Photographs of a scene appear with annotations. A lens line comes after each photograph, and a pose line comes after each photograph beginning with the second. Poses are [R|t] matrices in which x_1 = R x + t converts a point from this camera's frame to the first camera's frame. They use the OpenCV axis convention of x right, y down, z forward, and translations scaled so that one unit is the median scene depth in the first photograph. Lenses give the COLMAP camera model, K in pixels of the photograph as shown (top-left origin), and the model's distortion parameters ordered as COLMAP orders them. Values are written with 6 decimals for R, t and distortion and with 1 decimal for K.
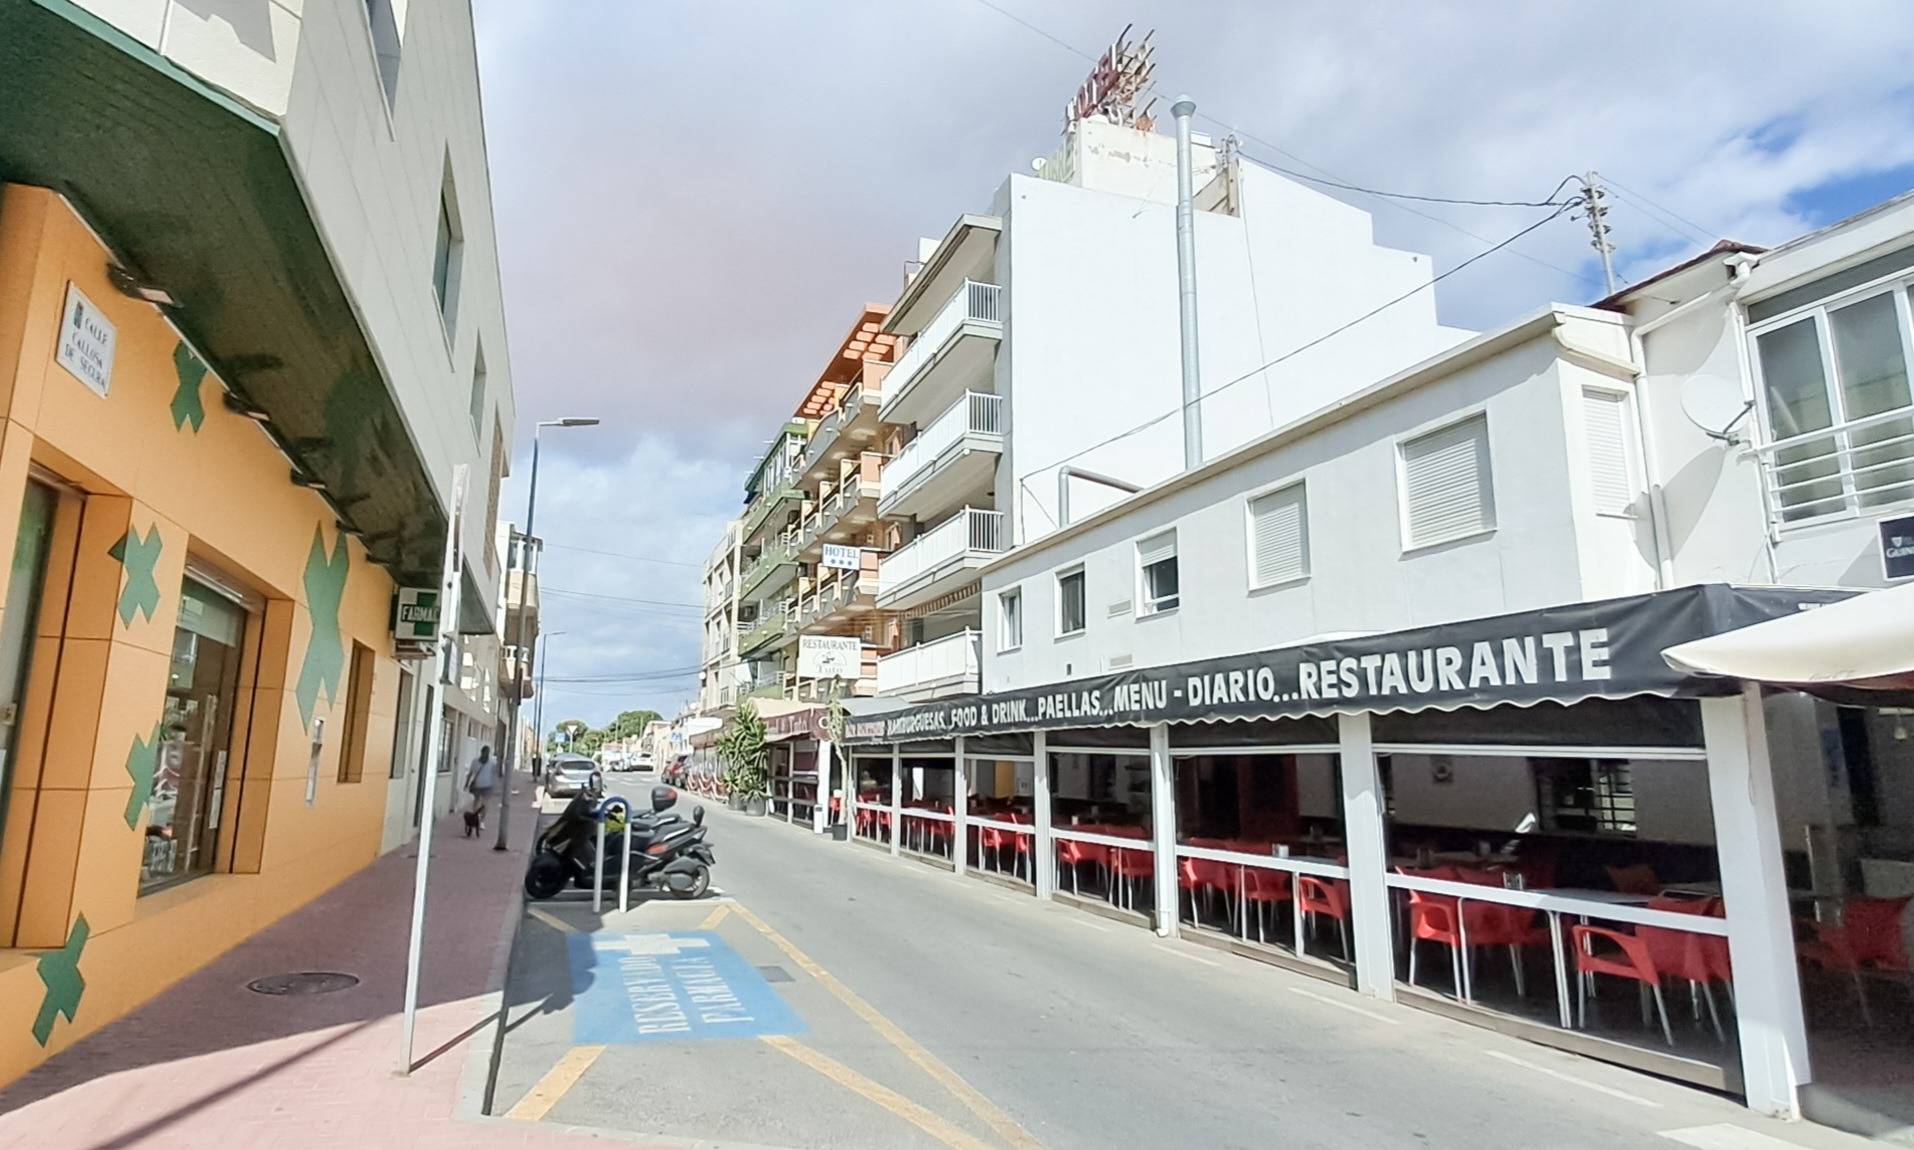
lens RADIAL K [[1094.0, 0, 1016.3], [0, 1094.0, 578.9], [0, 0, 1]] dist [0.002043, -0.000419]
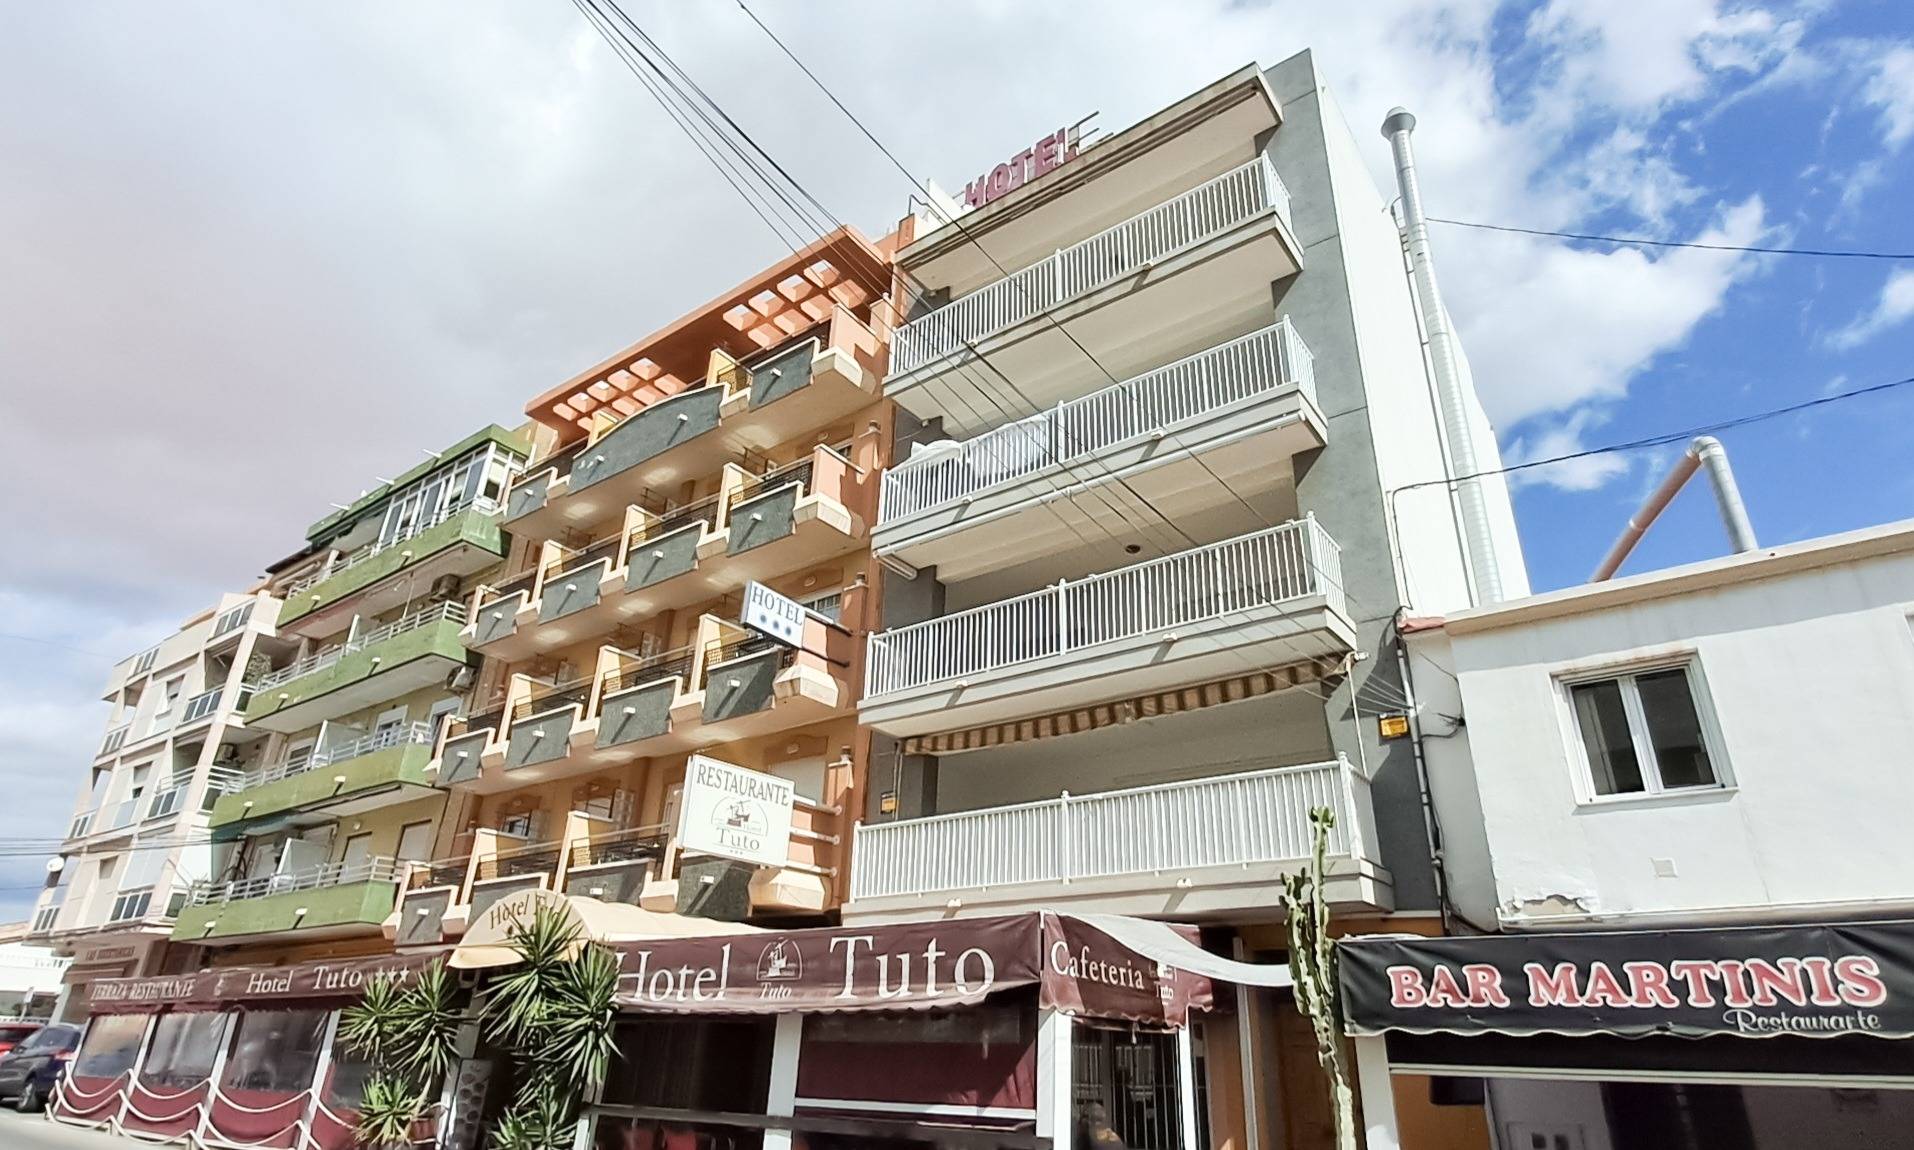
lens RADIAL K [[1094.0, 0, 1016.3], [0, 1094.0, 578.9], [0, 0, 1]] dist [0.002043, -0.000419]
pose [[0.853945, 0.256491, 0.452759, -0.230788], [-0.127193, 0.946574, -0.296343, 0.075958], [-0.504579, 0.195473, 0.840946, 0.415474]]
